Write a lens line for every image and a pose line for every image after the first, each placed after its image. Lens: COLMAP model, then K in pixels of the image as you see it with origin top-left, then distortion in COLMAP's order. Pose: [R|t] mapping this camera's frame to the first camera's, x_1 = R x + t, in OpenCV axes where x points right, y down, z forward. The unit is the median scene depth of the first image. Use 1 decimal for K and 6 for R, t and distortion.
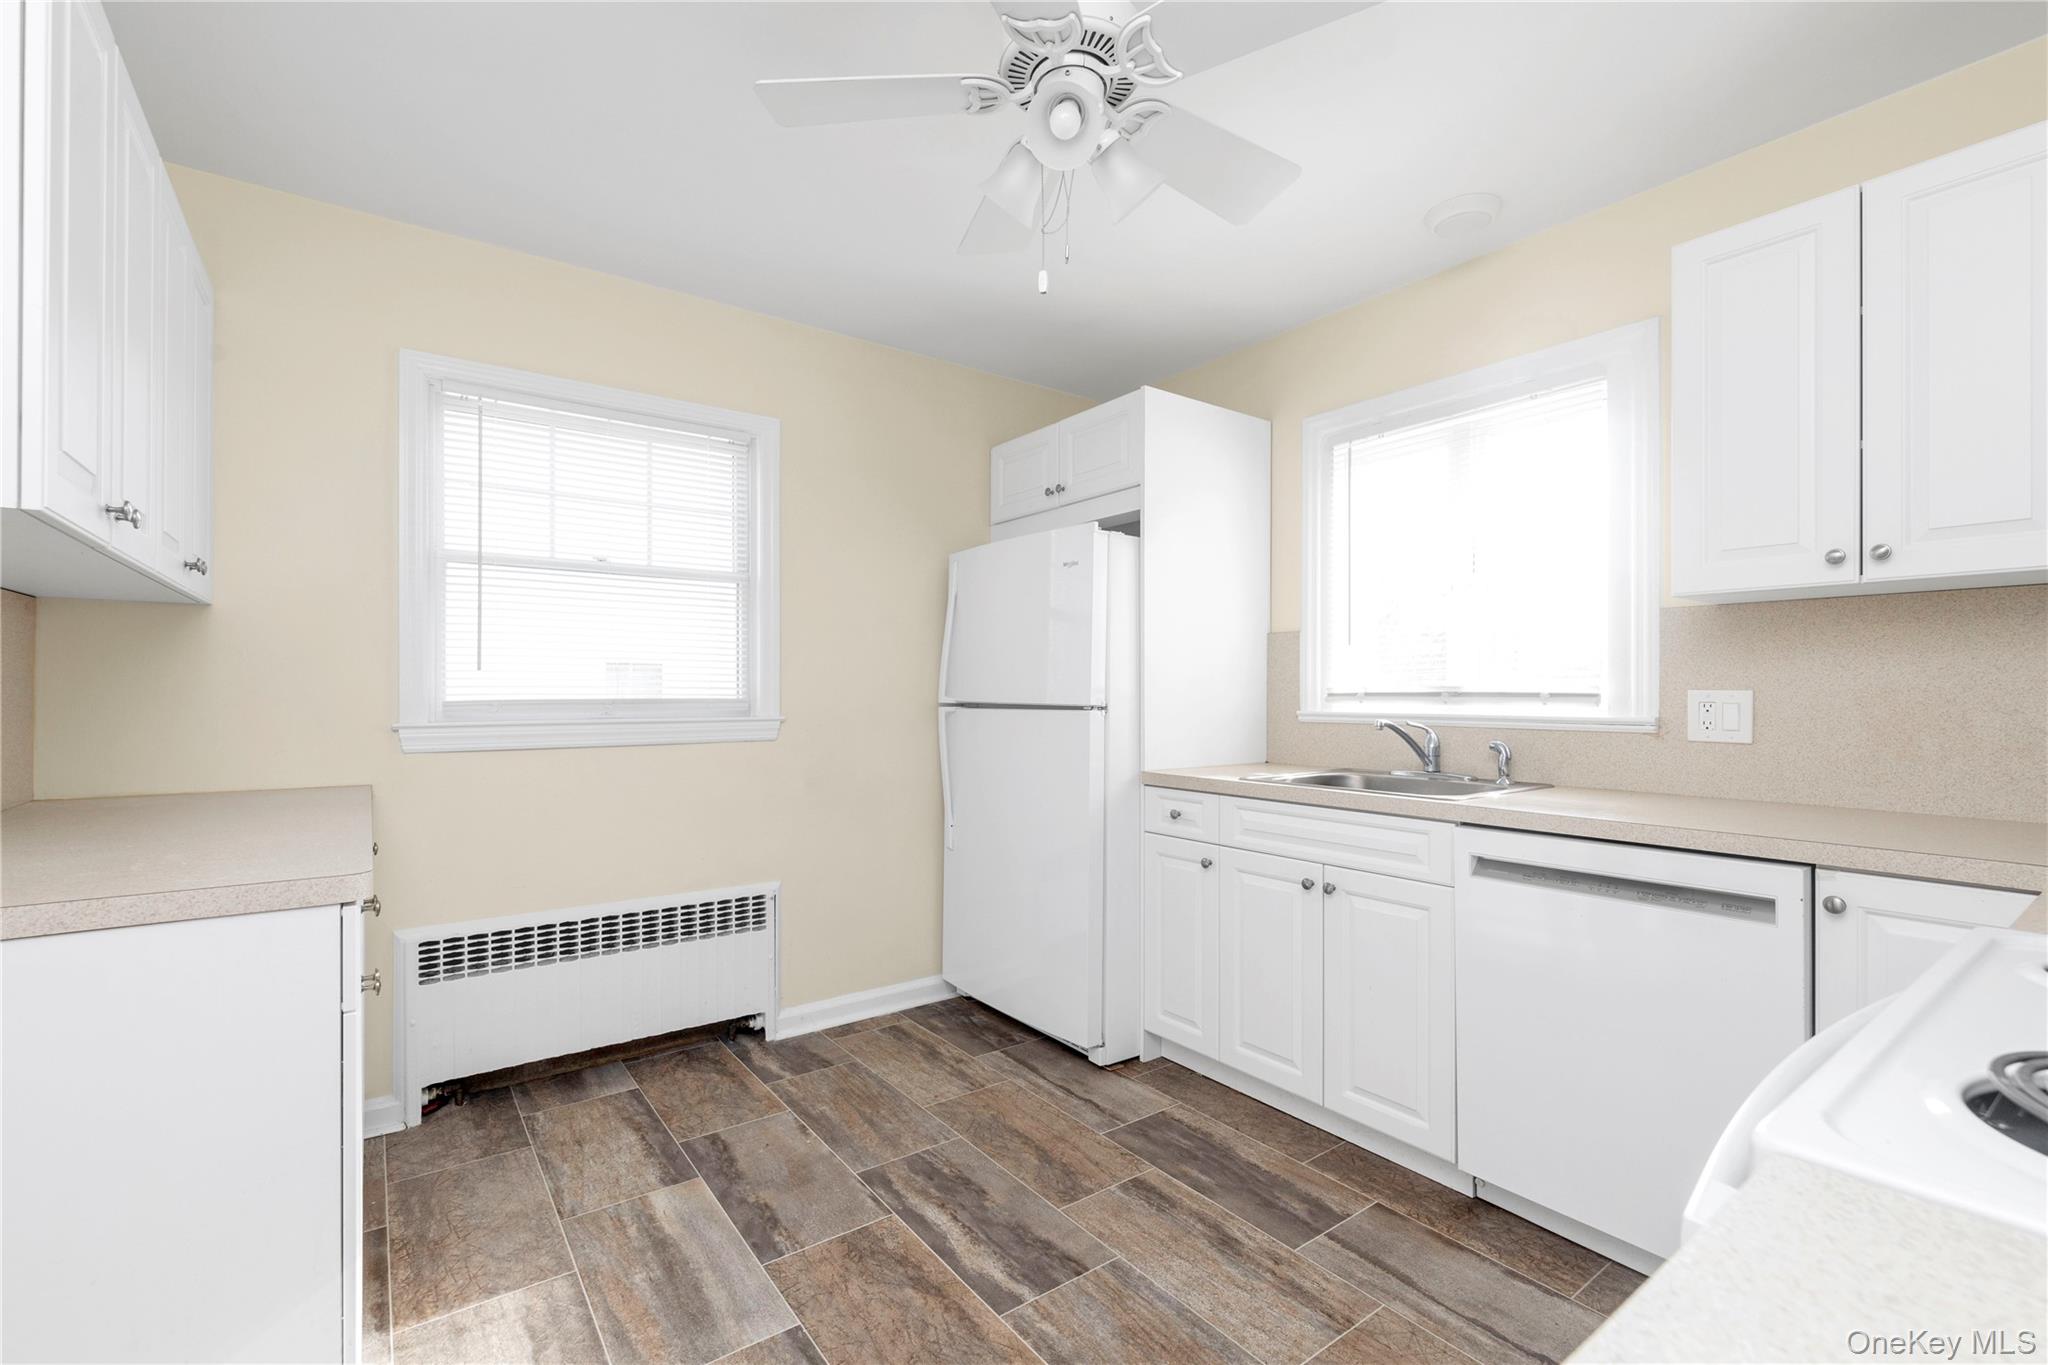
lens RADIAL K [[890.6, 0, 1020.1], [0, 890.6, 691.8], [0, 0, 1]] dist [-0.000680, -0.000349]
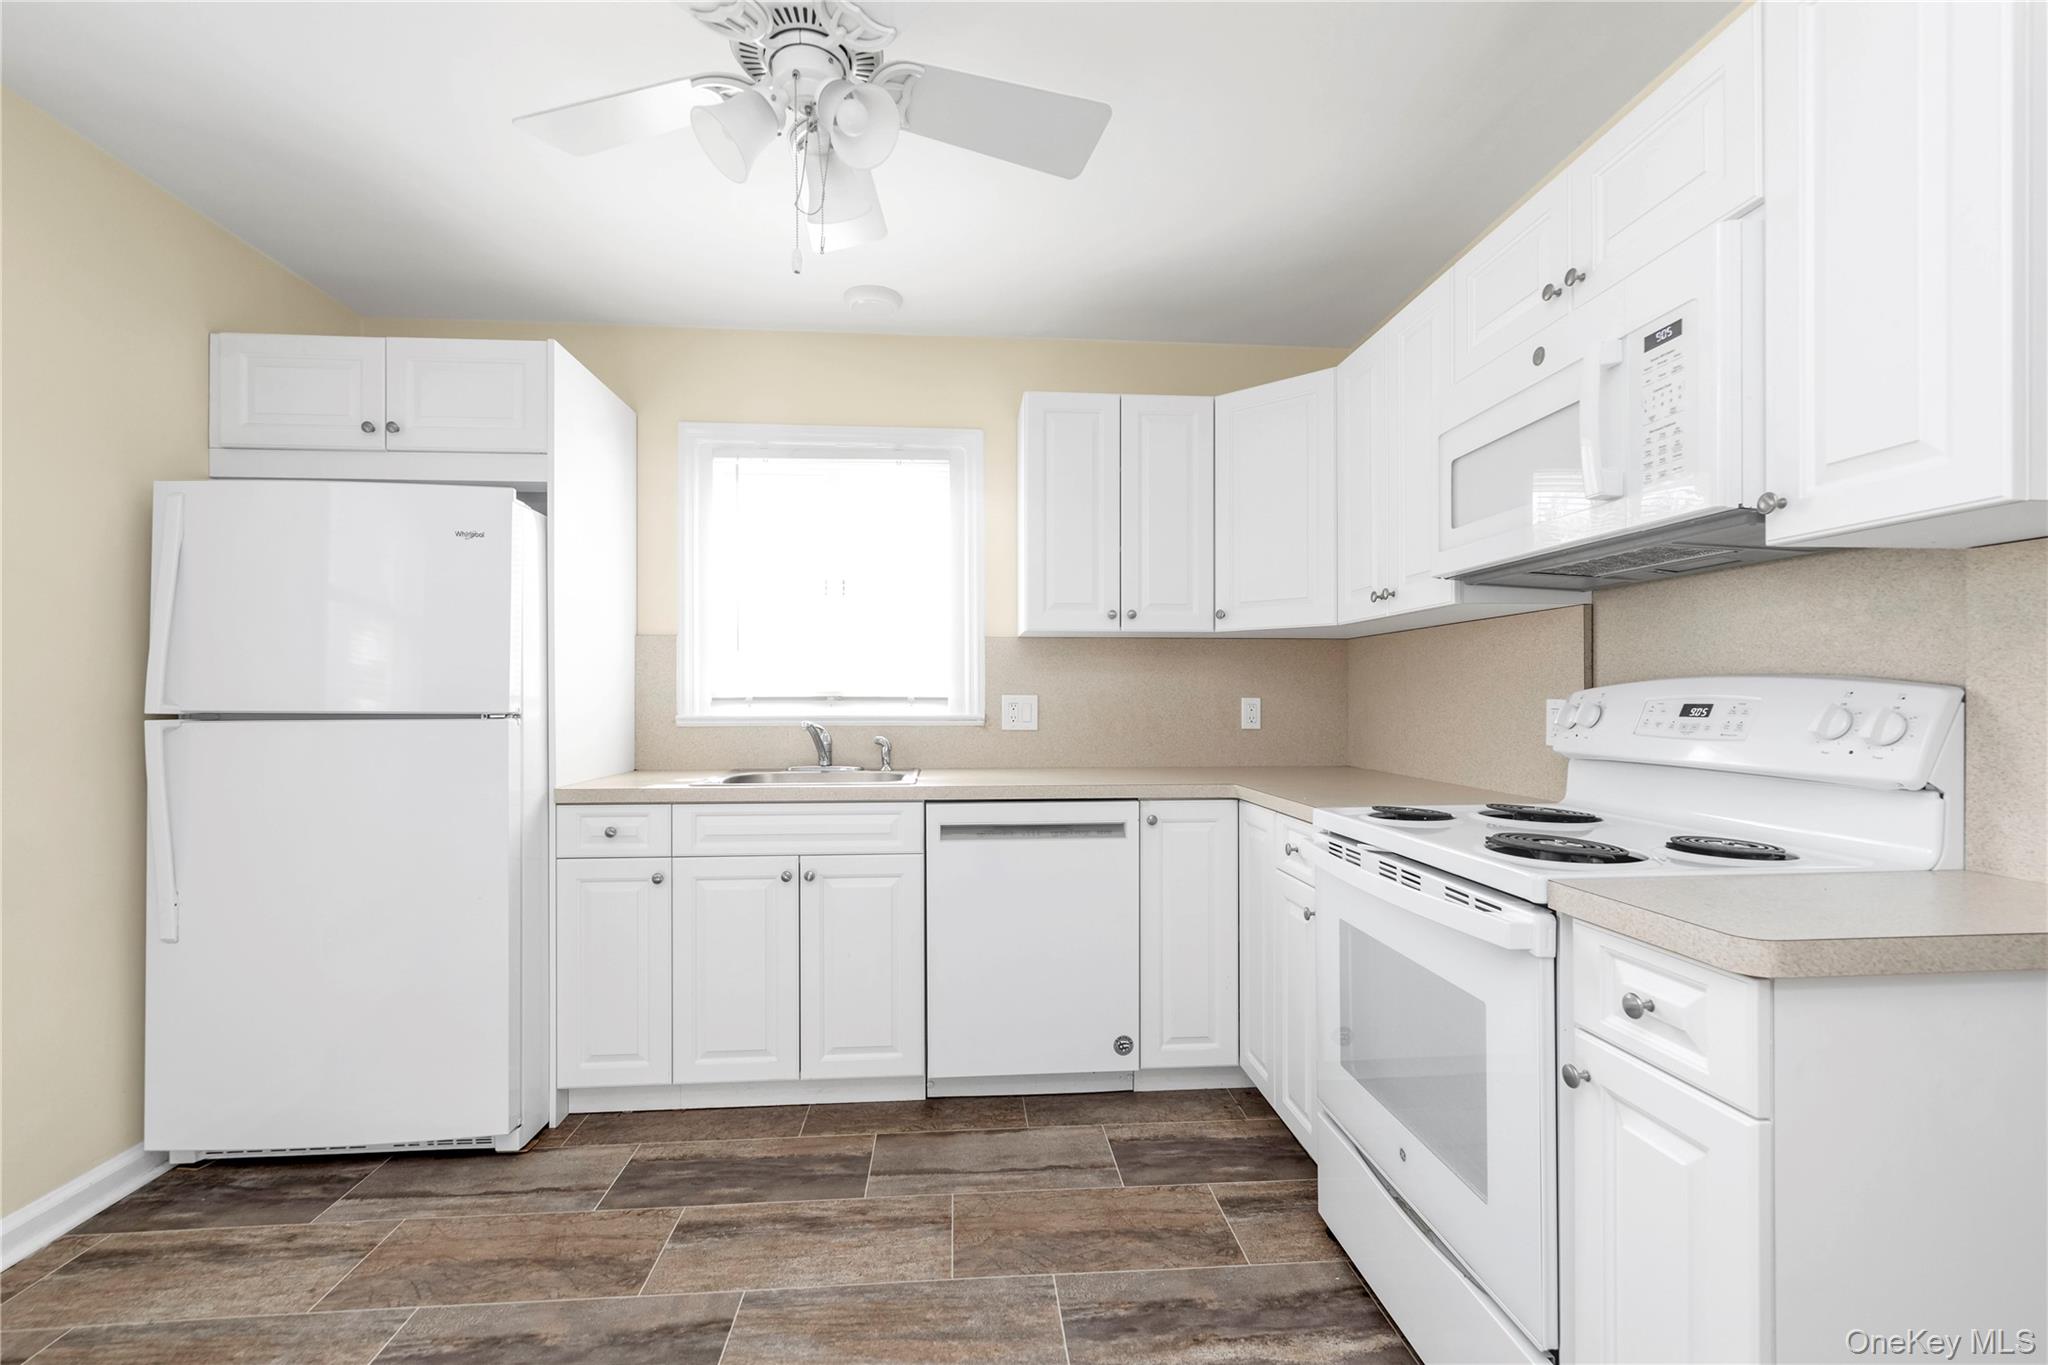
lens RADIAL K [[891.8, 0, 1024.1], [0, 891.8, 698.4], [0, 0, 1]] dist [0.000644, 0.000235]
pose [[0.522935, -0.002503, 0.852369, -0.435636], [0.000496, 0.999996, 0.002632, 0.000049], [-0.852372, -0.000954, 0.522934, 0.200581]]
